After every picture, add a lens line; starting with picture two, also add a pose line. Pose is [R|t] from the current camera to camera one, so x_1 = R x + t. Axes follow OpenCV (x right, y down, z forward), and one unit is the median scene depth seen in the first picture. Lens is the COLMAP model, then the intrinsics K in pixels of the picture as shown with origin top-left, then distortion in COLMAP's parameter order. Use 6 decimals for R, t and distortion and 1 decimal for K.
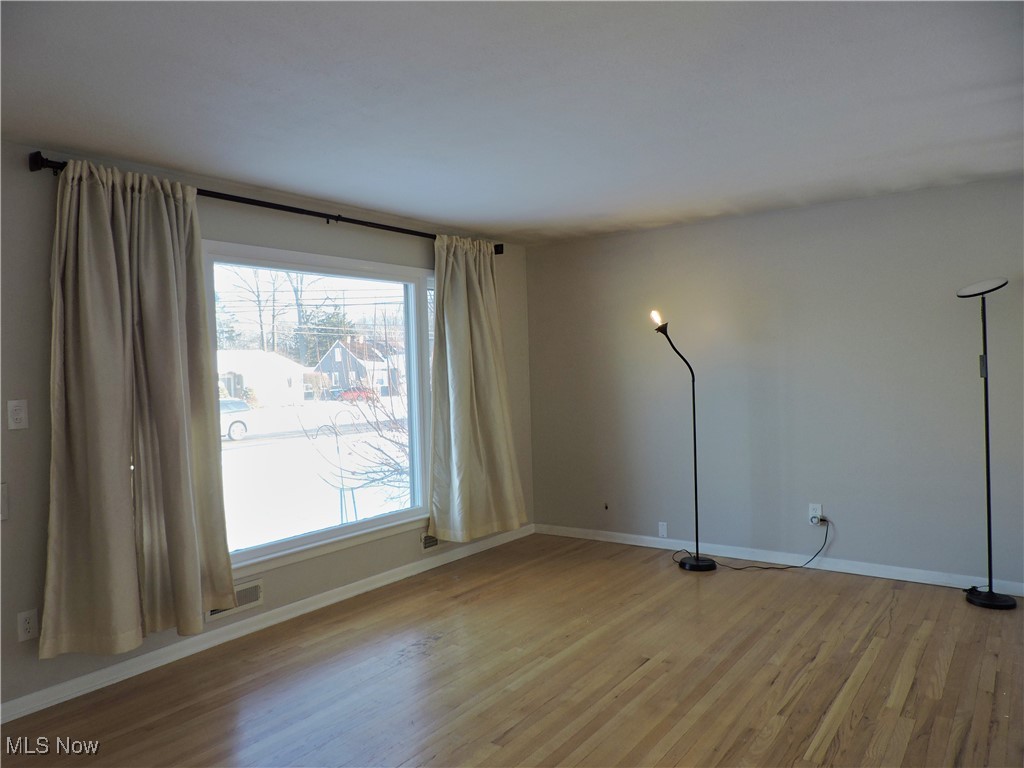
lens RADIAL K [[760.8, 0, 510.9], [0, 760.8, 367.1], [0, 0, 1]] dist [0.004527, 0.011282]
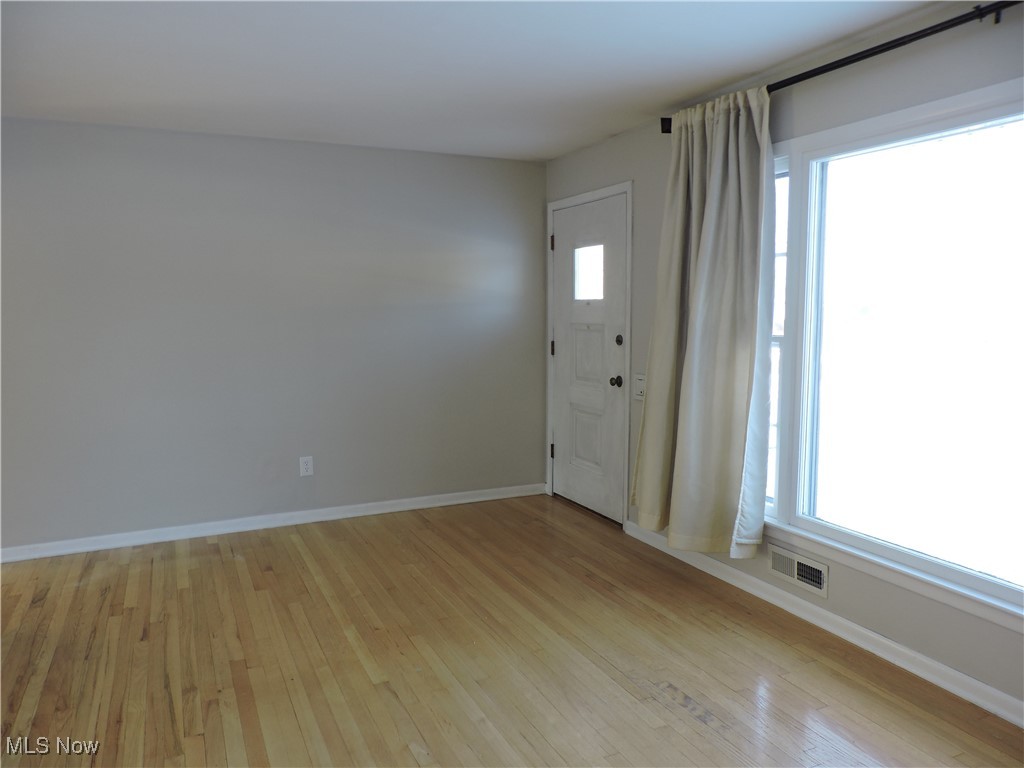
lens RADIAL K [[760.8, 0, 510.9], [0, 760.8, 367.1], [0, 0, 1]] dist [0.004527, 0.011282]
pose [[-0.514557, 0.104753, -0.851034, 0.534594], [0.025637, 0.993945, 0.106843, -0.016362], [0.857073, 0.033158, -0.514127, 1.251562]]
